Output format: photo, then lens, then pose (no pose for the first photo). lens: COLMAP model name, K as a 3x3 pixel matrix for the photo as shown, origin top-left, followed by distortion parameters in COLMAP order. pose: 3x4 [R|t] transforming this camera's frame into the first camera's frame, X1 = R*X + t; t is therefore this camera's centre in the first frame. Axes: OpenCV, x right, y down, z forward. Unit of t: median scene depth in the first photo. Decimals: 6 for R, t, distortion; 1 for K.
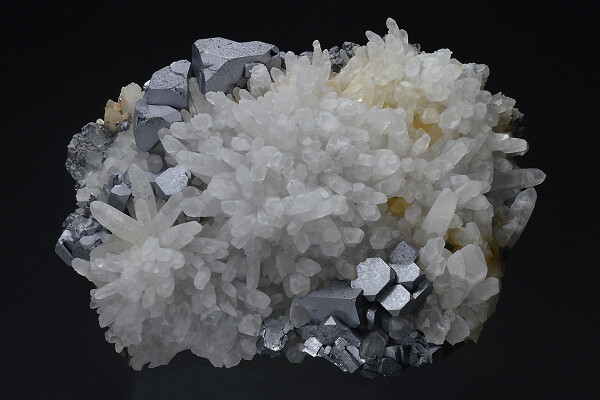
lens RADIAL K [[1655.3, 0, 300.0], [0, 1655.3, 200.0], [0, 0, 1]] dist [-0.077277, -0.054123]
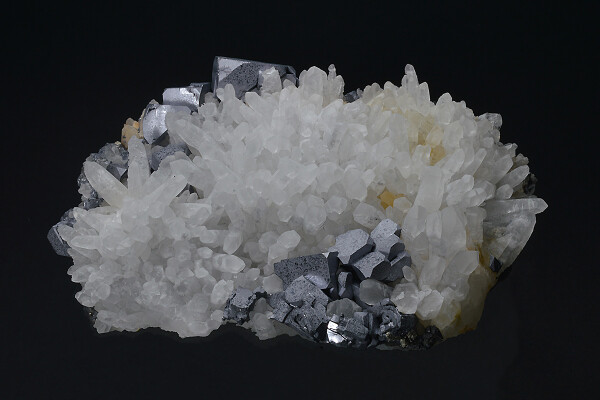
lens RADIAL K [[1655.3, 0, 300.0], [0, 1655.3, 200.0], [0, 0, 1]] dist [-0.077277, -0.054123]
pose [[0.986350, 0.084042, -0.141601, 0.147851], [-0.138085, 0.890629, -0.433258, 0.441693], [0.089702, 0.446897, 0.890077, 0.119564]]
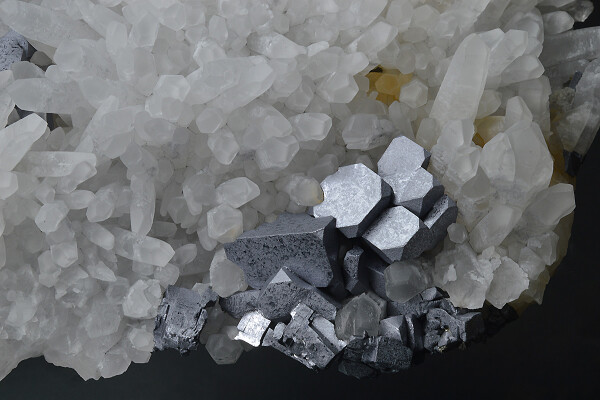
lens RADIAL K [[1655.3, 0, 300.0], [0, 1655.3, 200.0], [0, 0, 1]] dist [-0.077277, -0.054123]
pose [[0.998348, -0.053943, 0.019786, 0.014964], [0.055903, 0.991484, -0.117618, 0.111900], [-0.013273, 0.118530, 0.992862, 0.430259]]
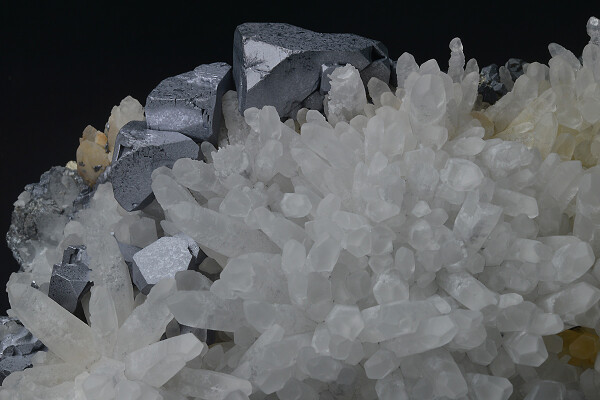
lens RADIAL K [[1655.3, 0, 300.0], [0, 1655.3, 200.0], [0, 0, 1]] dist [-0.077277, -0.054123]
pose [[0.989092, 0.080197, -0.123556, 0.031643], [-0.097838, 0.984721, -0.144059, 0.042388], [0.110115, 0.154576, 0.981825, 0.474340]]
